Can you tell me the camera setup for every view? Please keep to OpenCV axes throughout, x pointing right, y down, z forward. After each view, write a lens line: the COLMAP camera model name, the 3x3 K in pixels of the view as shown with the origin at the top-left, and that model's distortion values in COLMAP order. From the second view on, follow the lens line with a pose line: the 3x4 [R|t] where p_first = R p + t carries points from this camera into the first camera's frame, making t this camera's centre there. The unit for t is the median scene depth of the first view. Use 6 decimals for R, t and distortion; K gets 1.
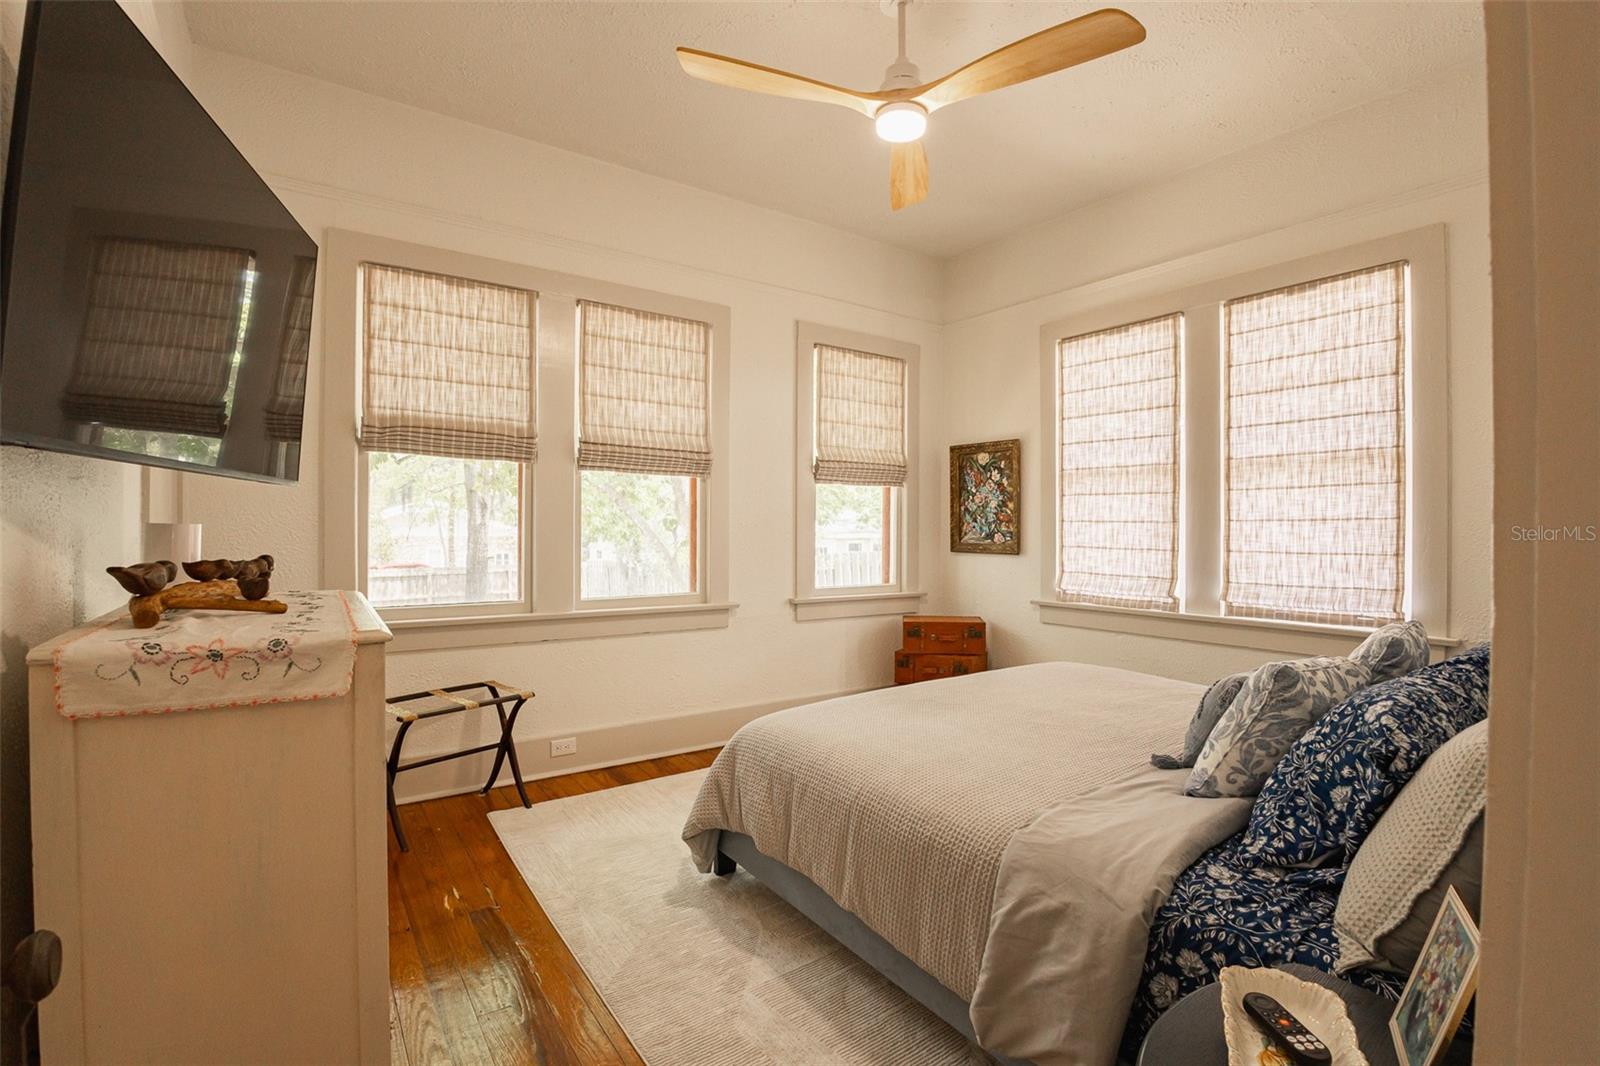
lens RADIAL K [[725.3, 0, 800.0], [0, 725.3, 533.0], [0, 0, 1]] dist [-0.037026, 0.001157]
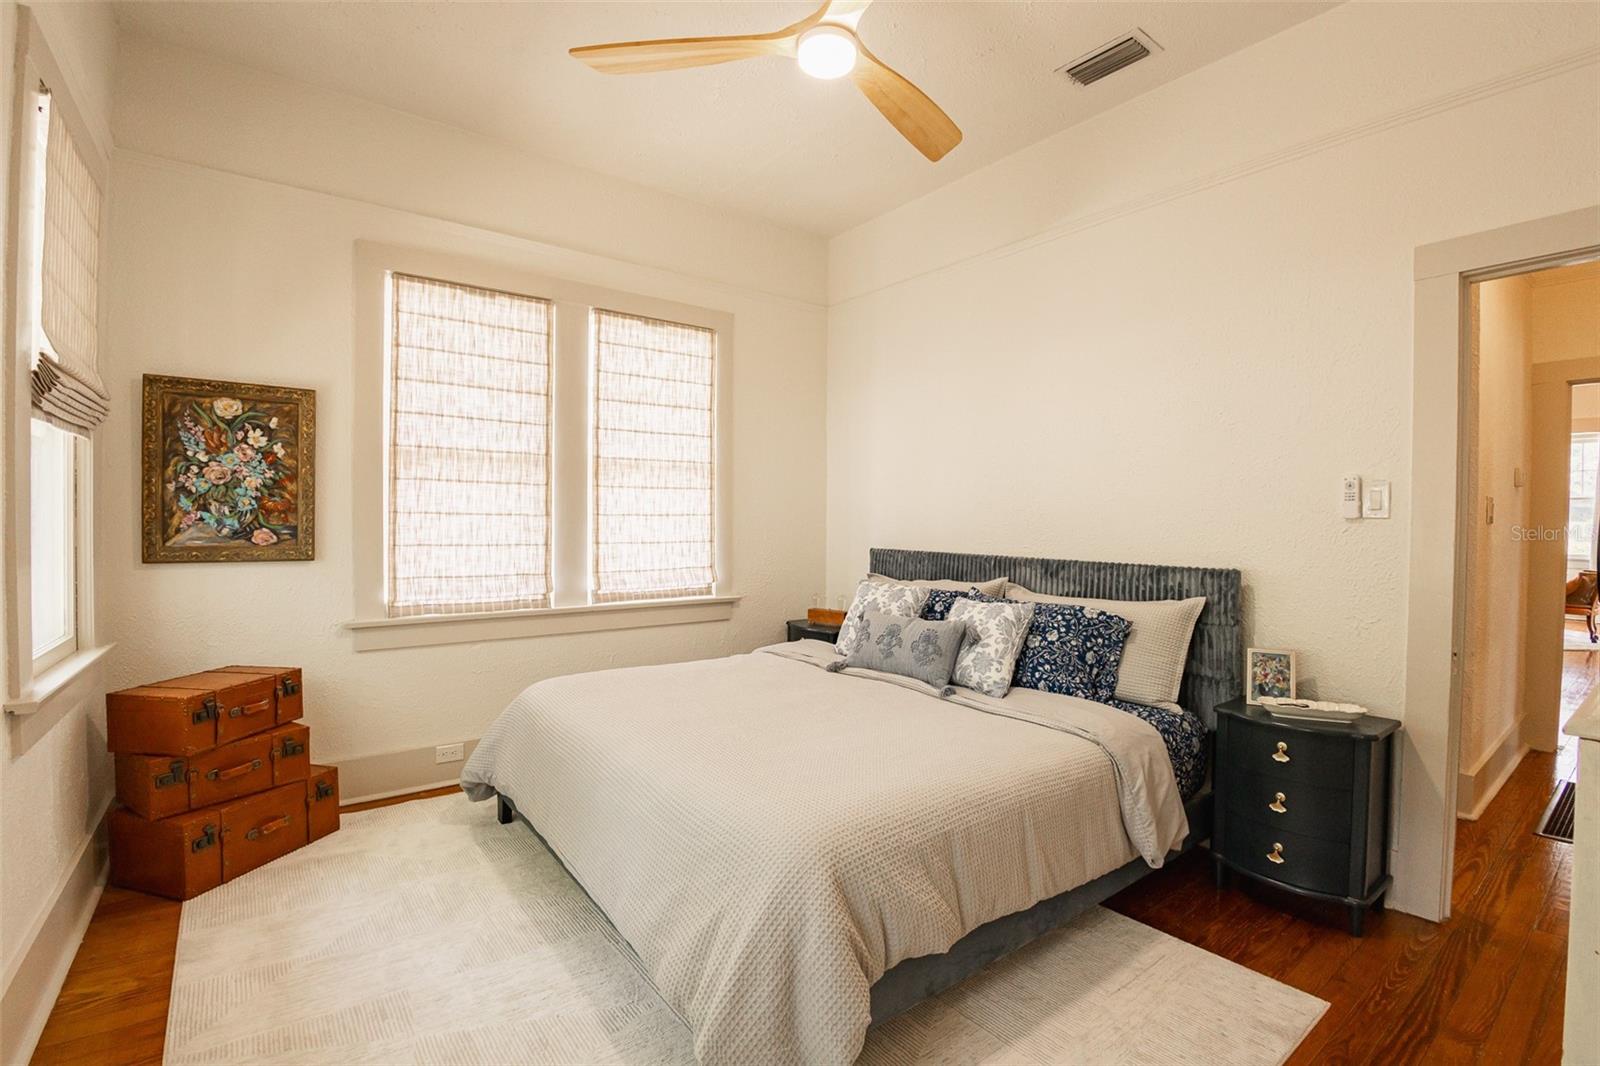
lens RADIAL K [[725.3, 0, 800.0], [0, 725.3, 533.0], [0, 0, 1]] dist [-0.037026, 0.001157]
pose [[-0.022227, -0.017801, 0.999594, -0.402296], [0.002450, 0.999837, 0.017860, -0.007029], [-0.999750, 0.002846, -0.022180, 0.592304]]
